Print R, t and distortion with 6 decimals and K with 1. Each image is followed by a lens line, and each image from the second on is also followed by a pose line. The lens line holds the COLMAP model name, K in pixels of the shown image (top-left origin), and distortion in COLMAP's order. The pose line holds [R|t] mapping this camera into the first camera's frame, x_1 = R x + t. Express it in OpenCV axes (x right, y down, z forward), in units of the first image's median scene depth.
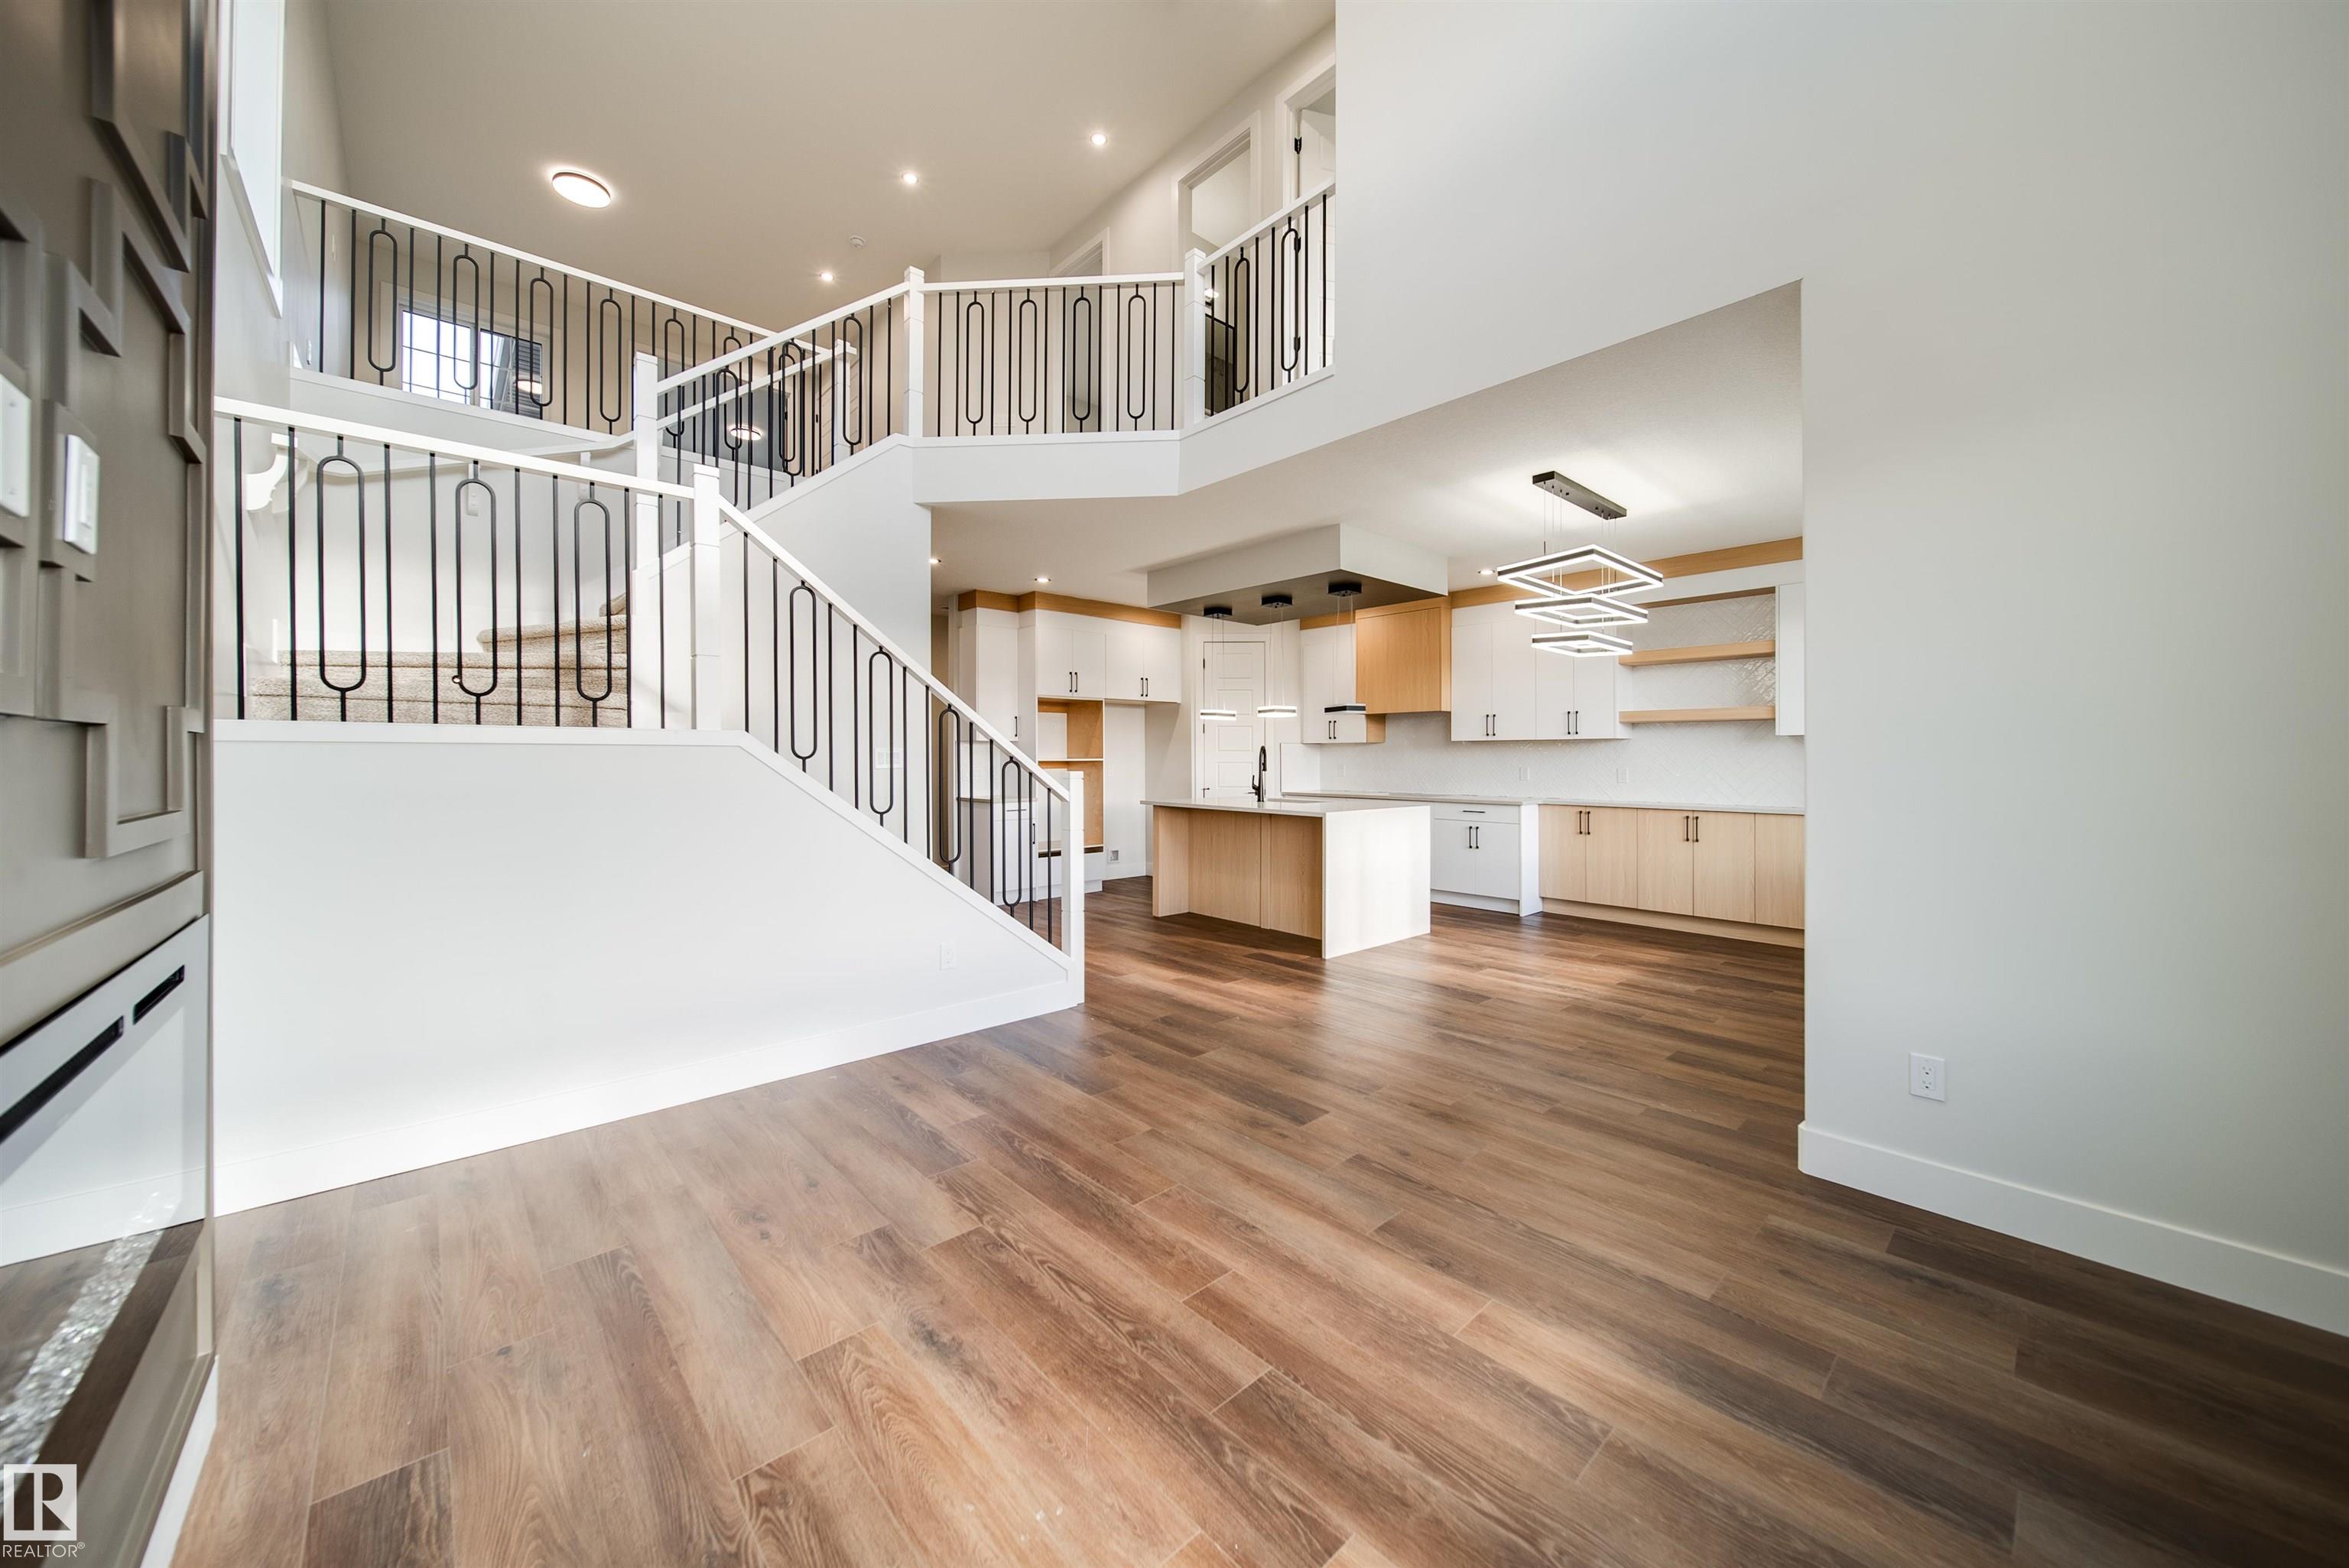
lens RADIAL K [[828.2, 0, 1174.7], [0, 828.2, 768.2], [0, 0, 1]] dist [0.001380, -0.003887]
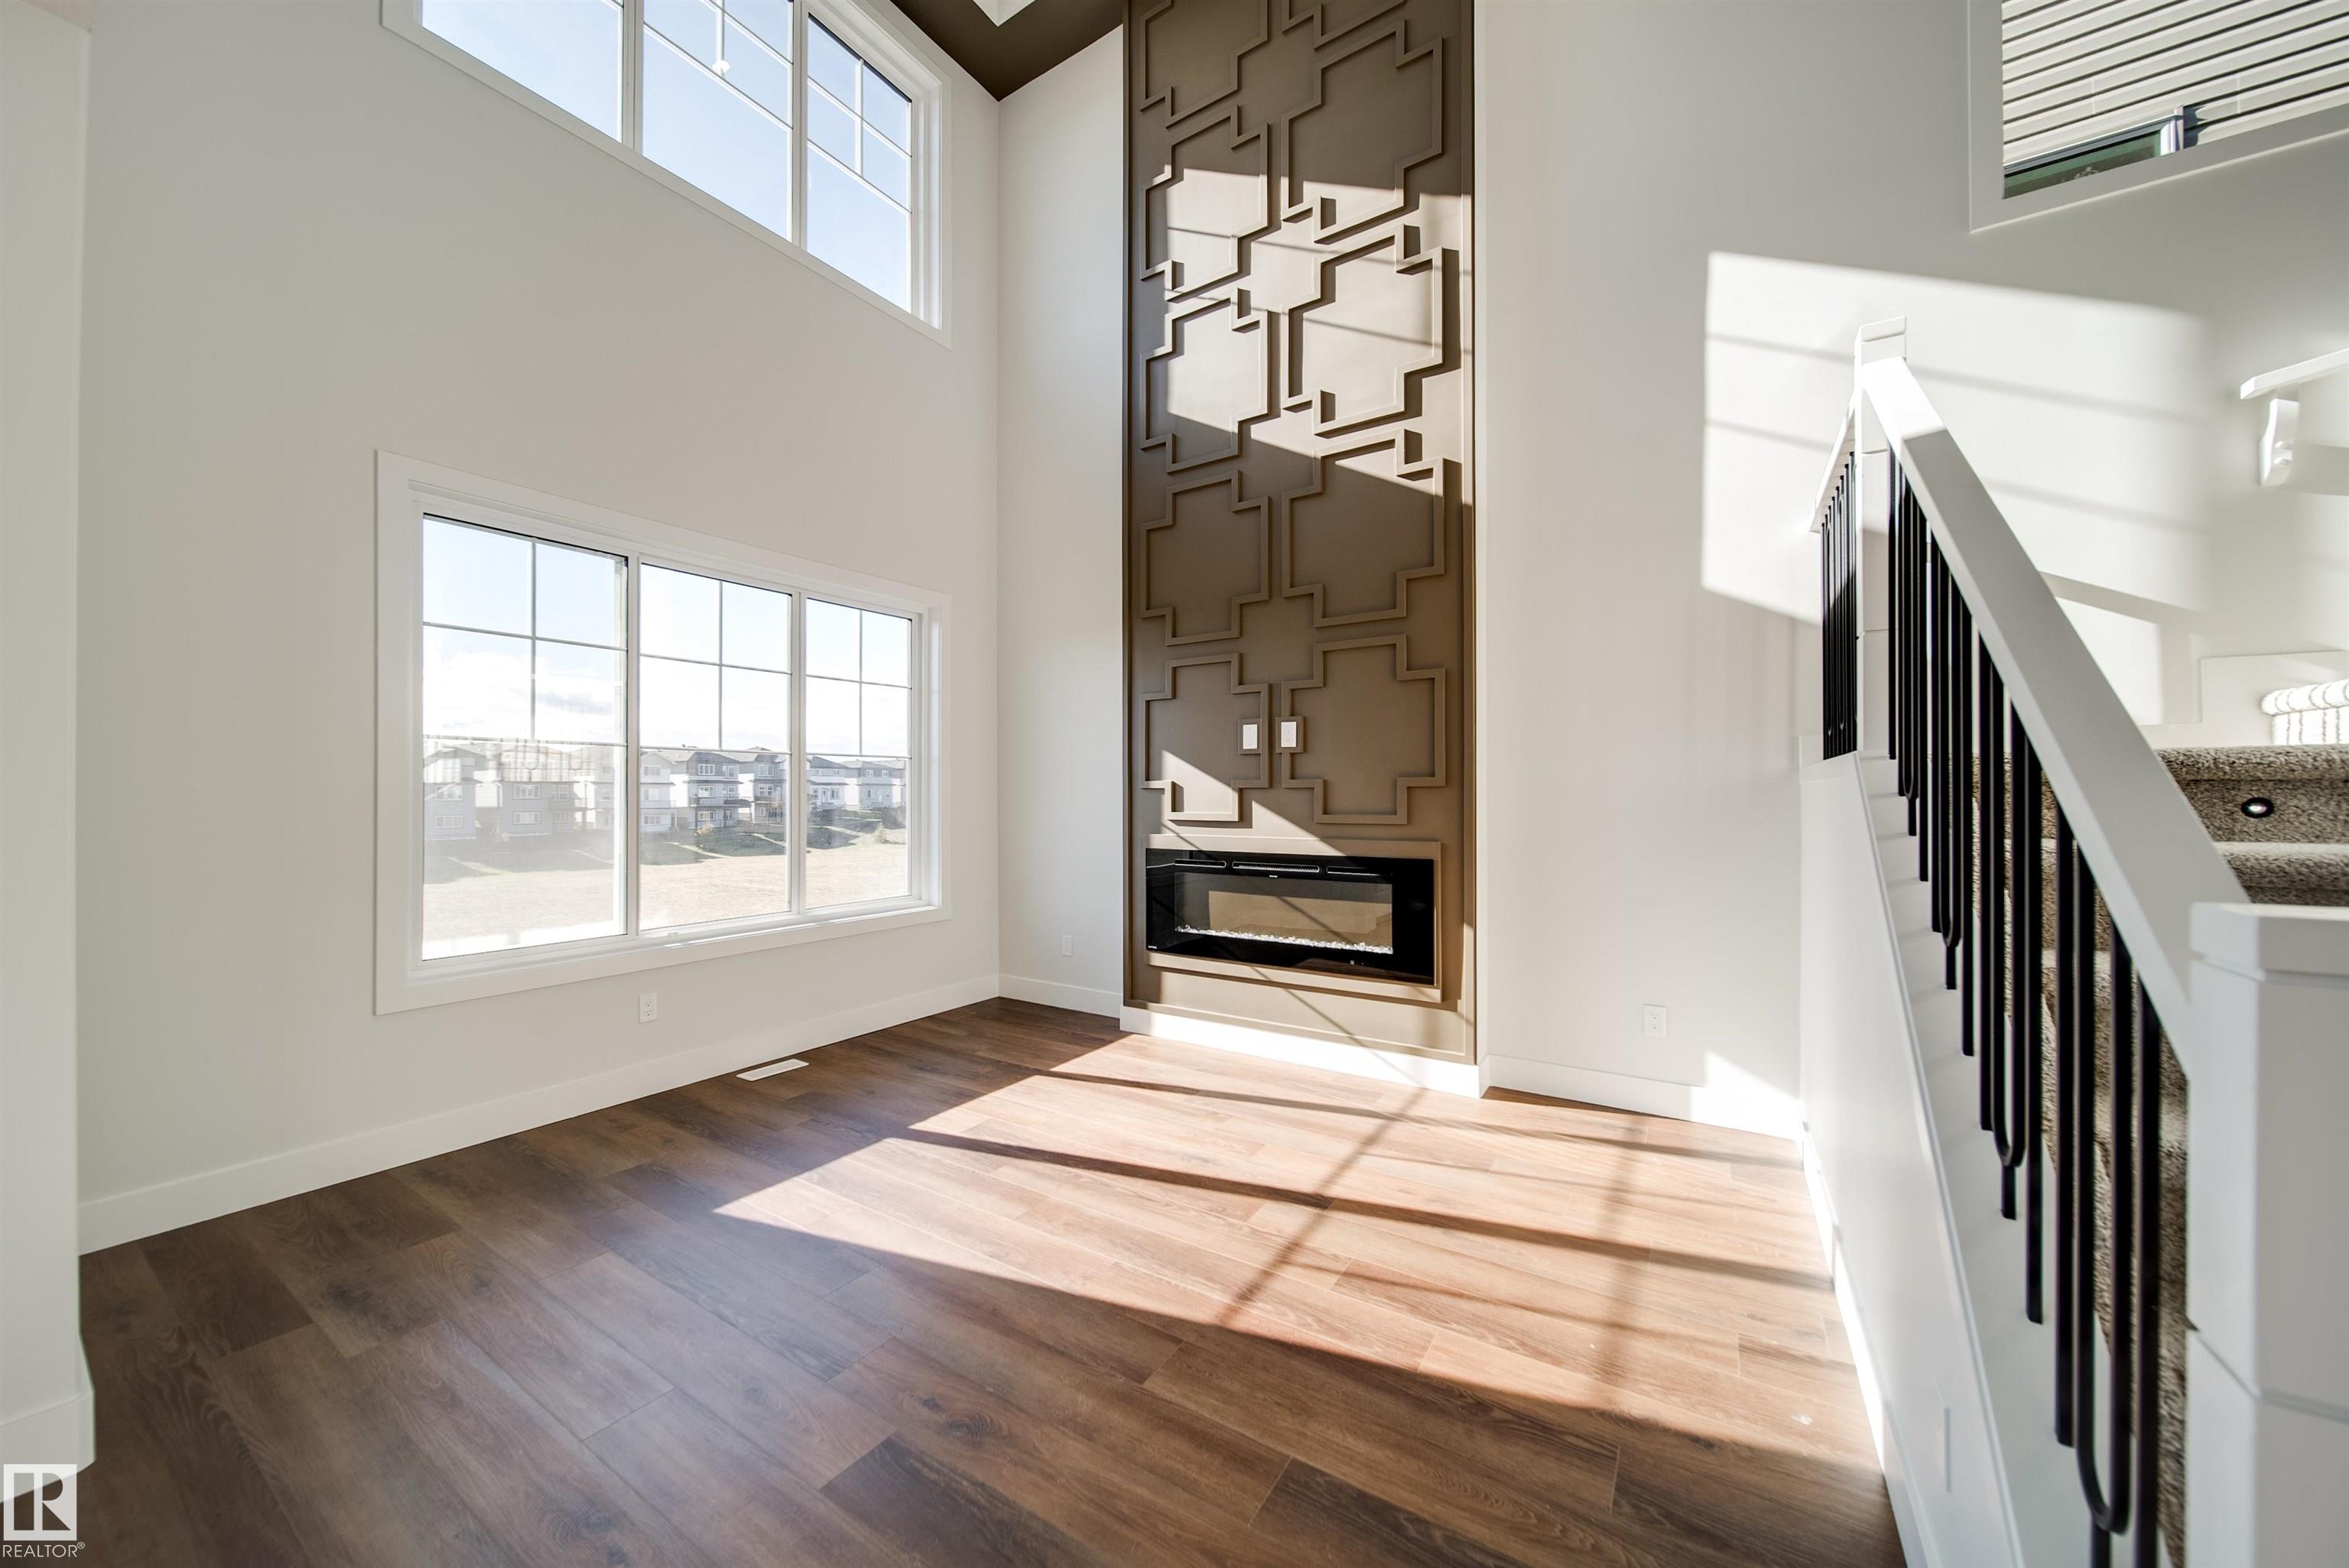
lens RADIAL K [[828.7, 0, 1171.9], [0, 828.7, 787.8], [0, 0, 1]] dist [0.007109, -0.003374]
pose [[-0.966190, 0.000390, -0.257832, 0.096474], [-0.000144, 0.999998, 0.002052, -0.018128], [0.257833, 0.002020, -0.966187, 1.370857]]
